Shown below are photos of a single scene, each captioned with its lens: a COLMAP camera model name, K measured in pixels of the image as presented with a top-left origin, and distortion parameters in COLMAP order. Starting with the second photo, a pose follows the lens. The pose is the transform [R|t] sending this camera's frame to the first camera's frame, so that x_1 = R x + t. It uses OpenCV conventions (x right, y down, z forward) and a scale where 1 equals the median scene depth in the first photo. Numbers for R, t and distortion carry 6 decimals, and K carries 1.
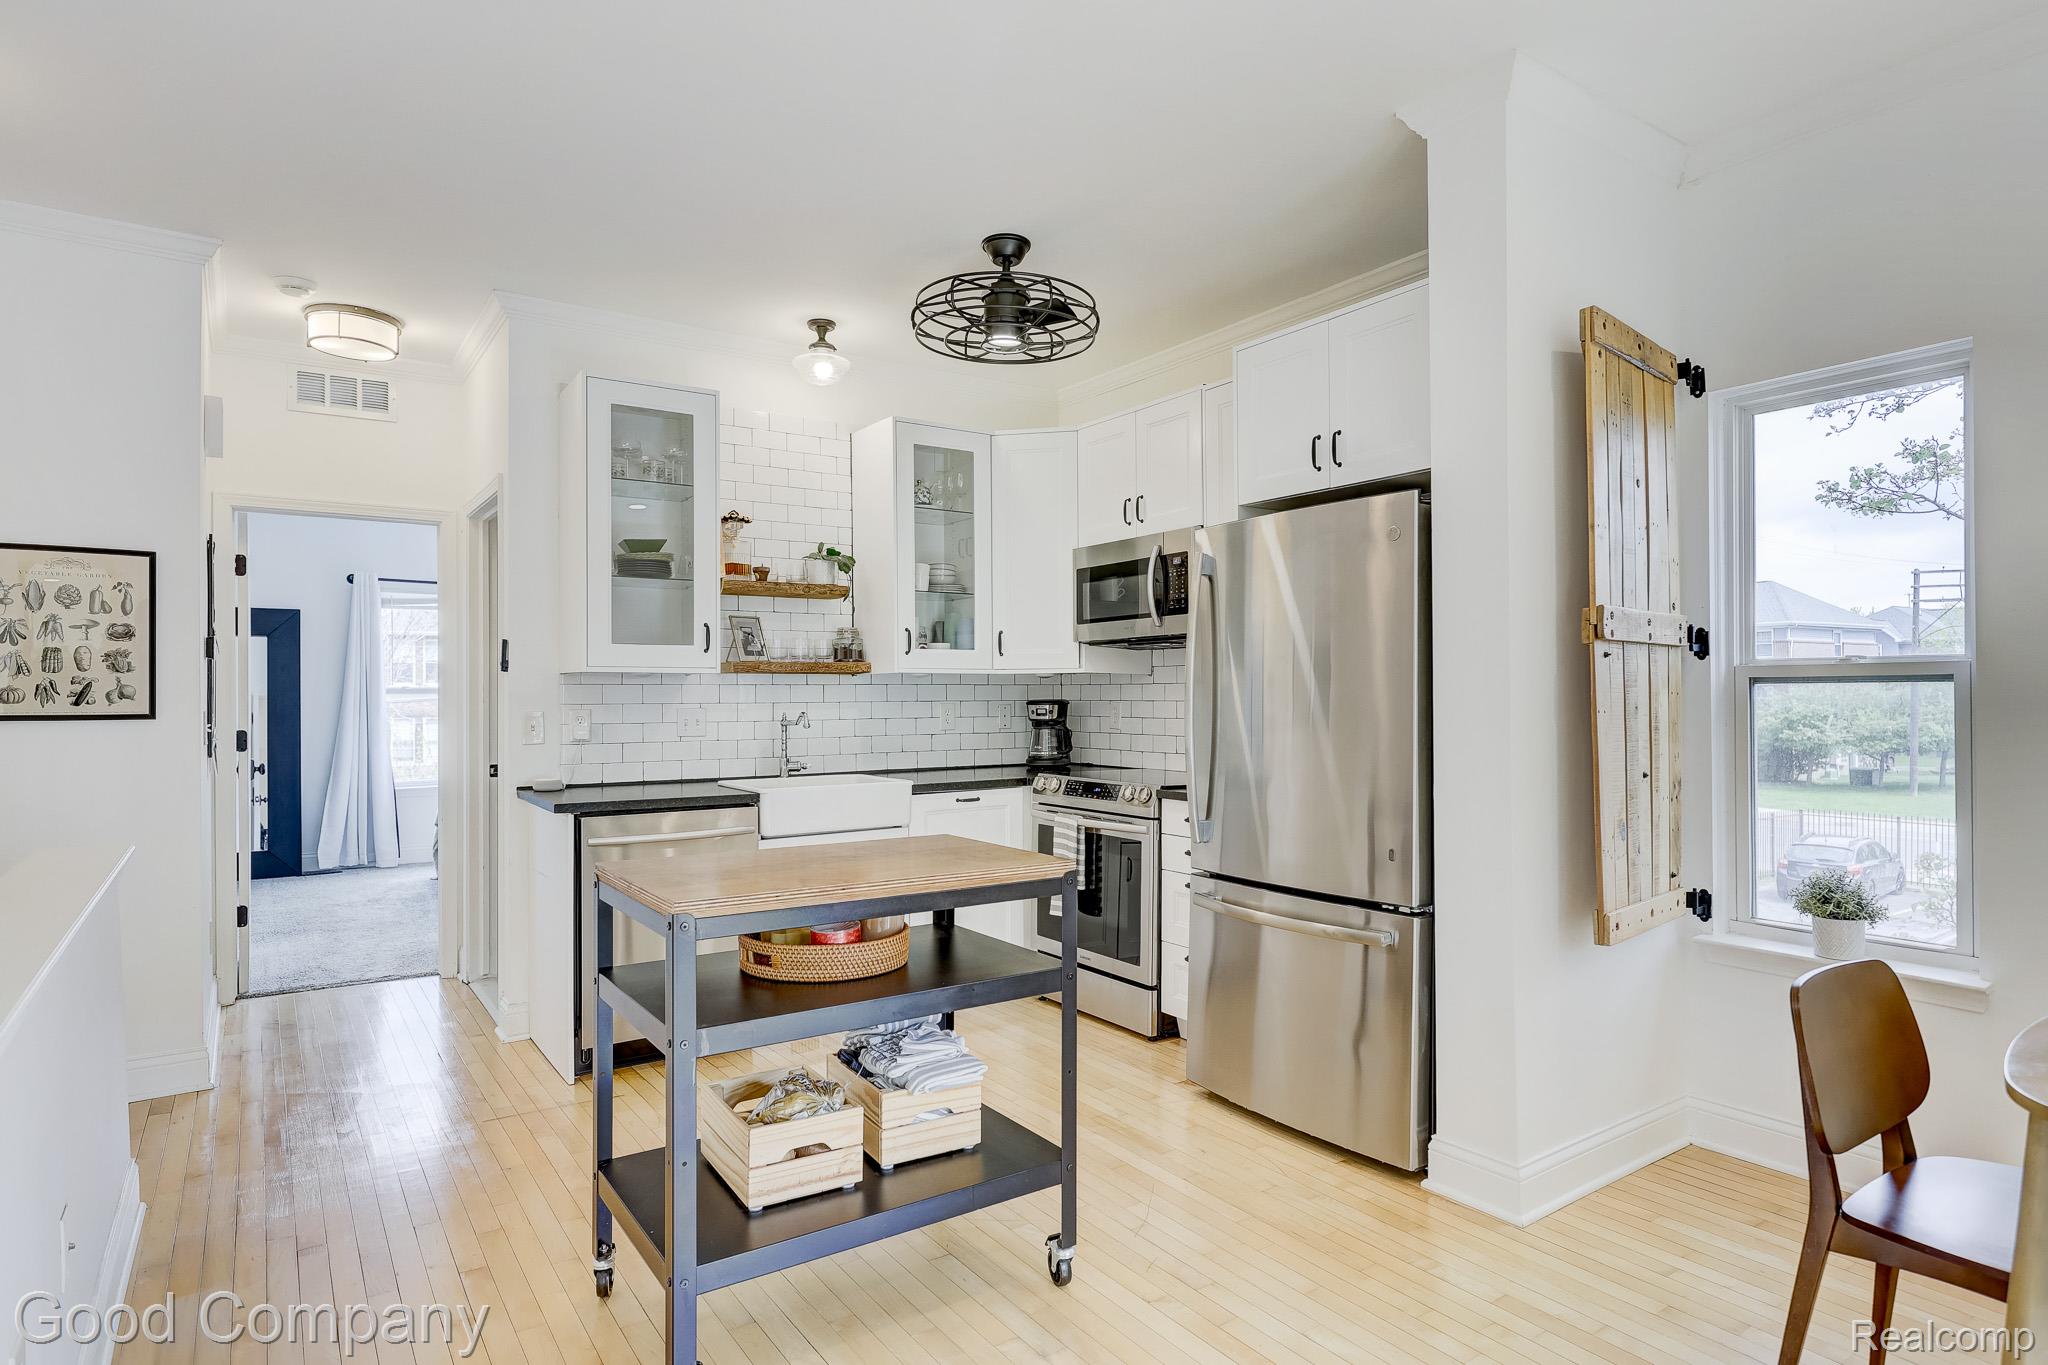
lens RADIAL K [[1107.1, 0, 1027.6], [0, 1107.1, 689.3], [0, 0, 1]] dist [-0.003480, 0.001444]
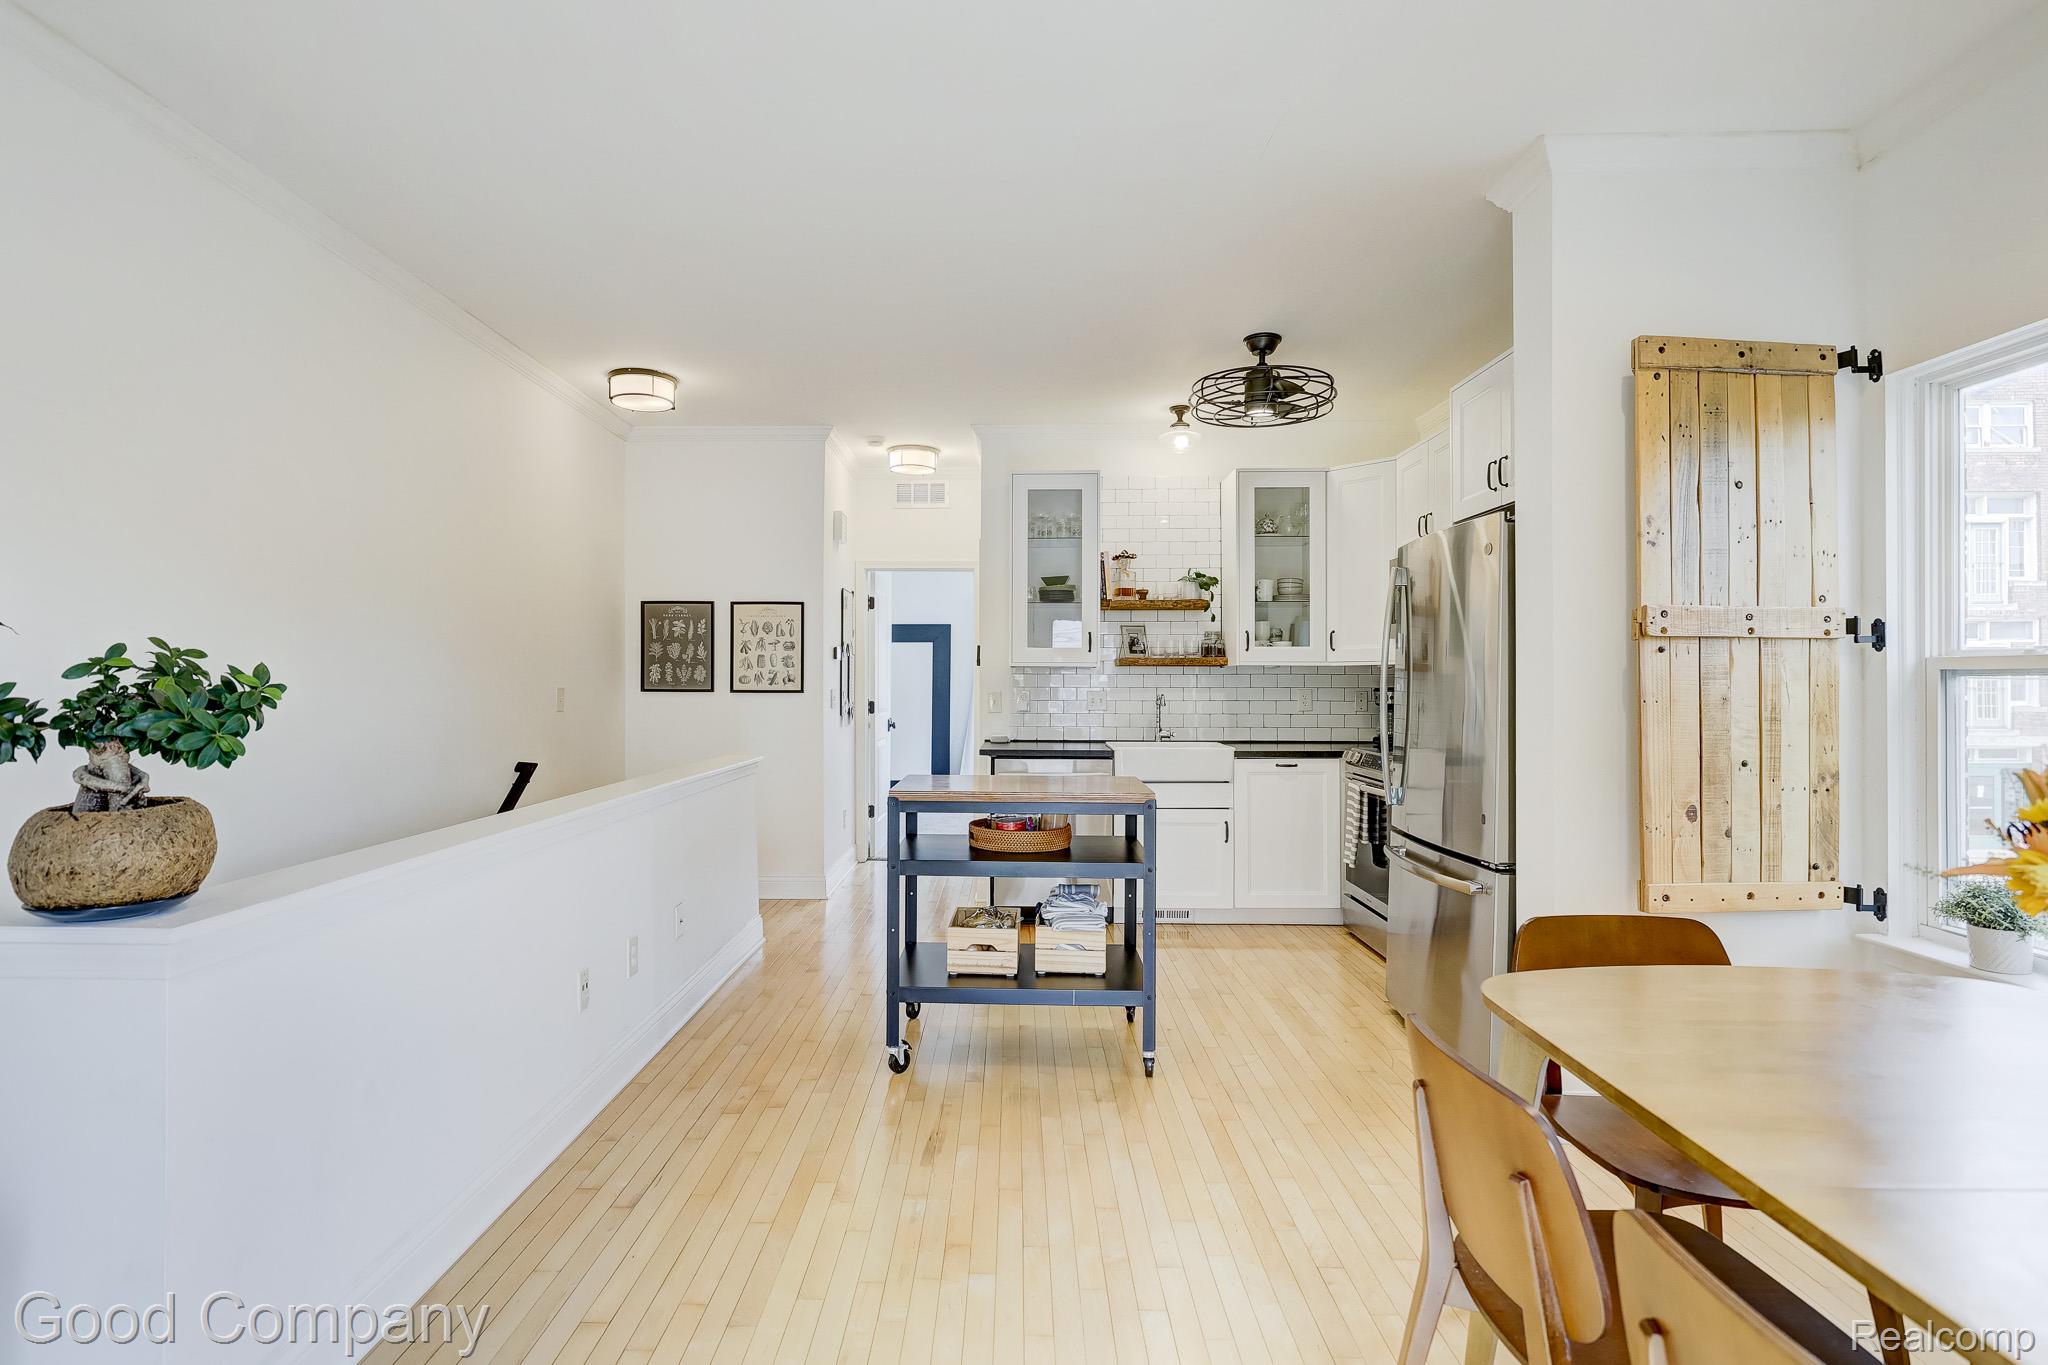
lens RADIAL K [[999.8, 0, 1008.0], [0, 999.8, 671.7], [0, 0, 1]] dist [0.000812, -0.001083]
pose [[0.809347, 0.000245, -0.587331, 0.502363], [-0.002986, 0.999989, -0.003699, -0.003426], [0.587324, 0.004747, 0.809338, -0.158314]]
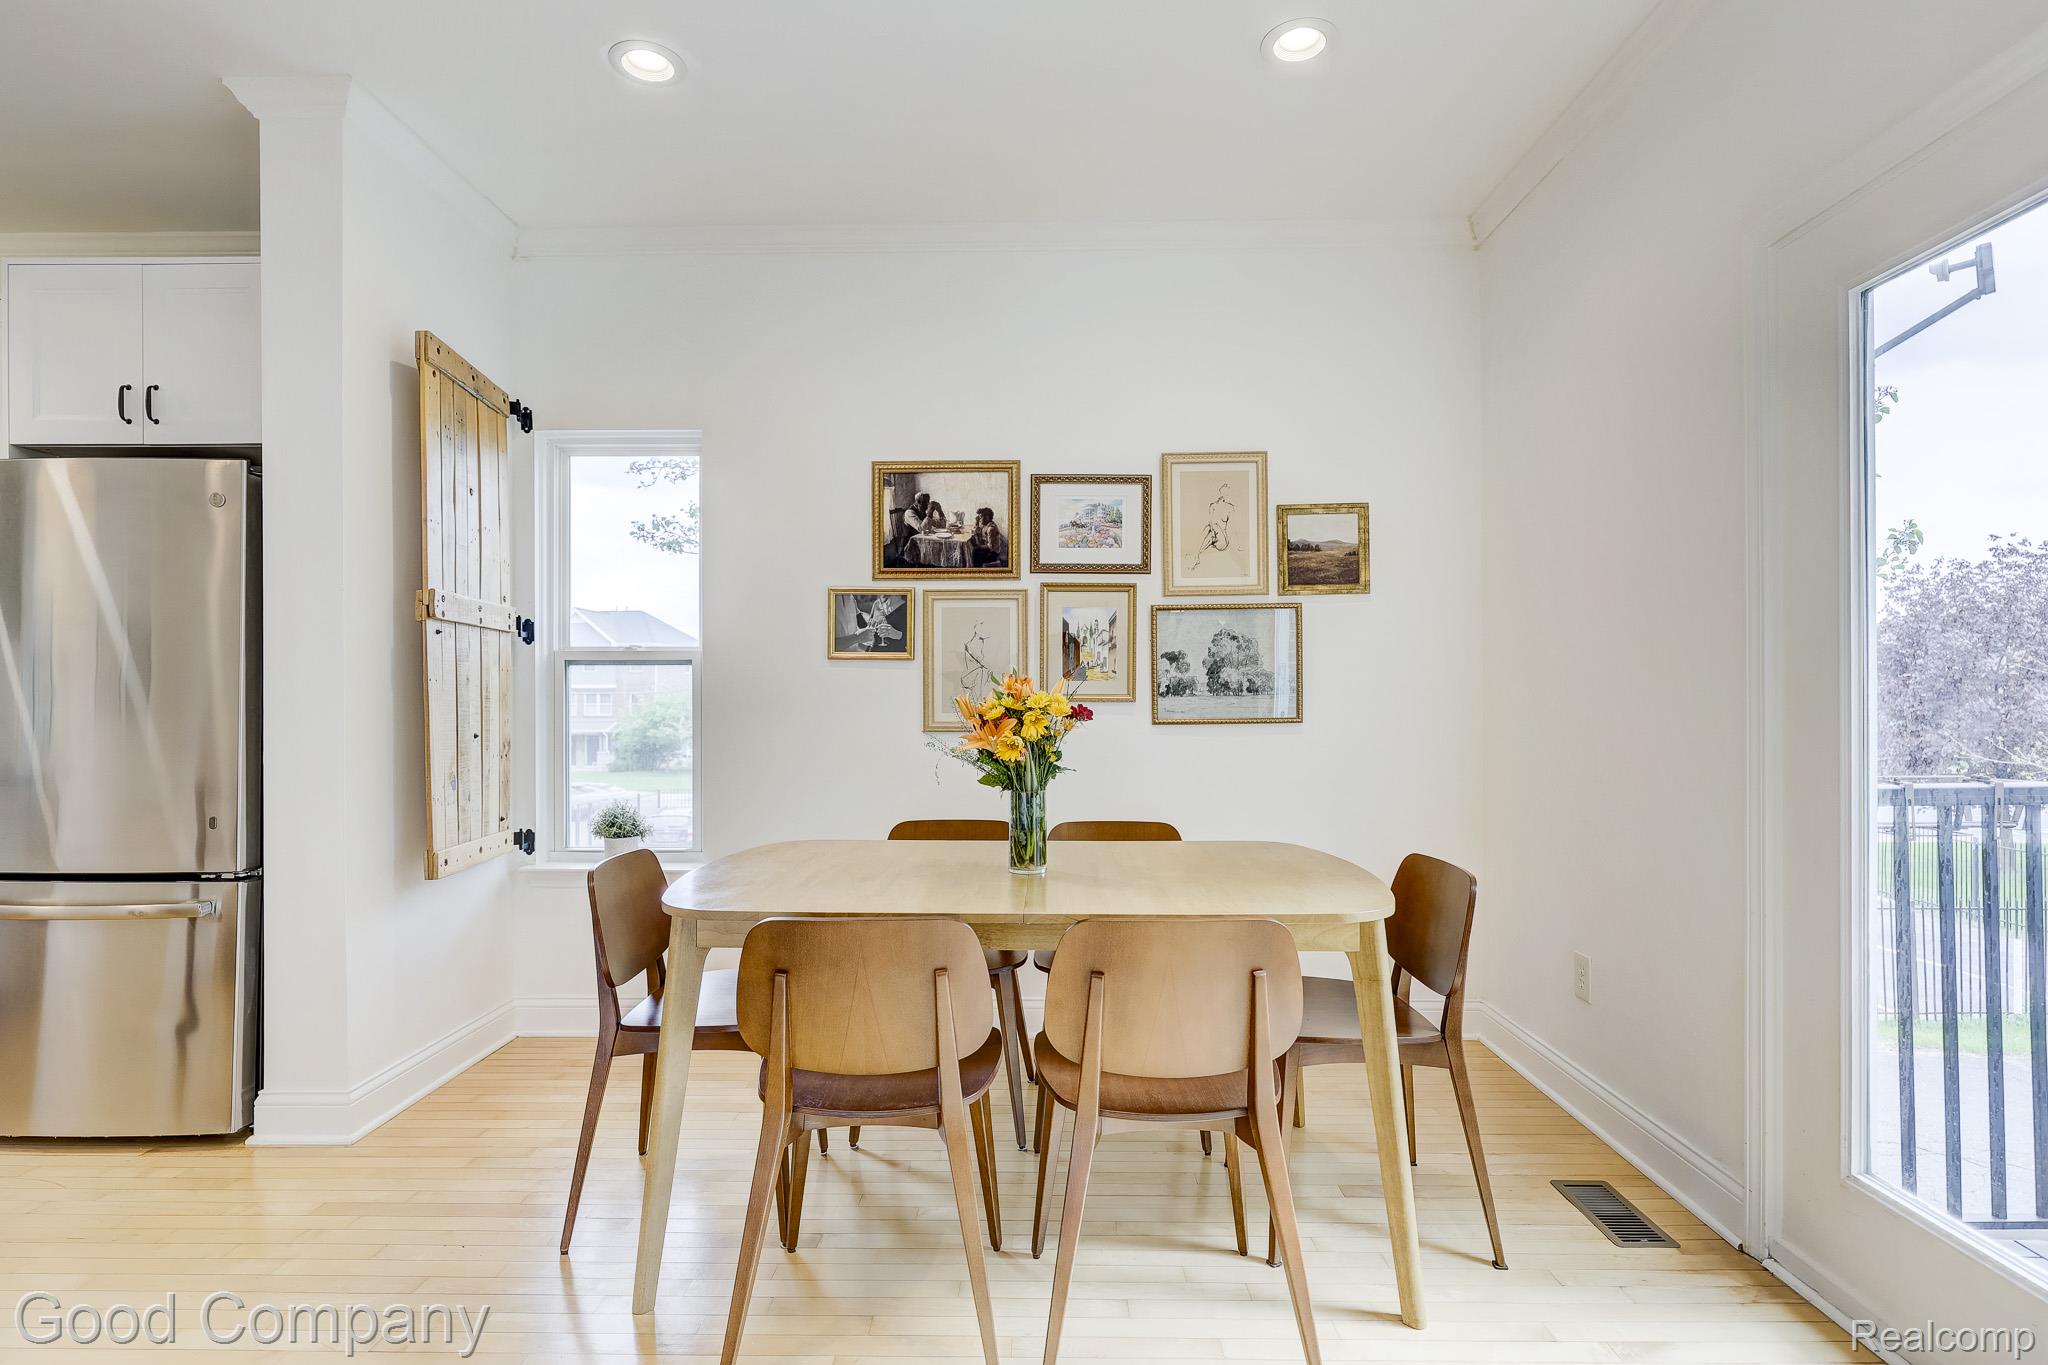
lens RADIAL K [[999.8, 0, 1022.2], [0, 999.8, 698.2], [0, 0, 1]] dist [0.000812, -0.001083]
pose [[0.581658, 0.004358, 0.813422, 0.018854], [-0.003610, 0.999990, -0.002776, 0.034132], [-0.813426, -0.001322, 0.581667, -0.103406]]
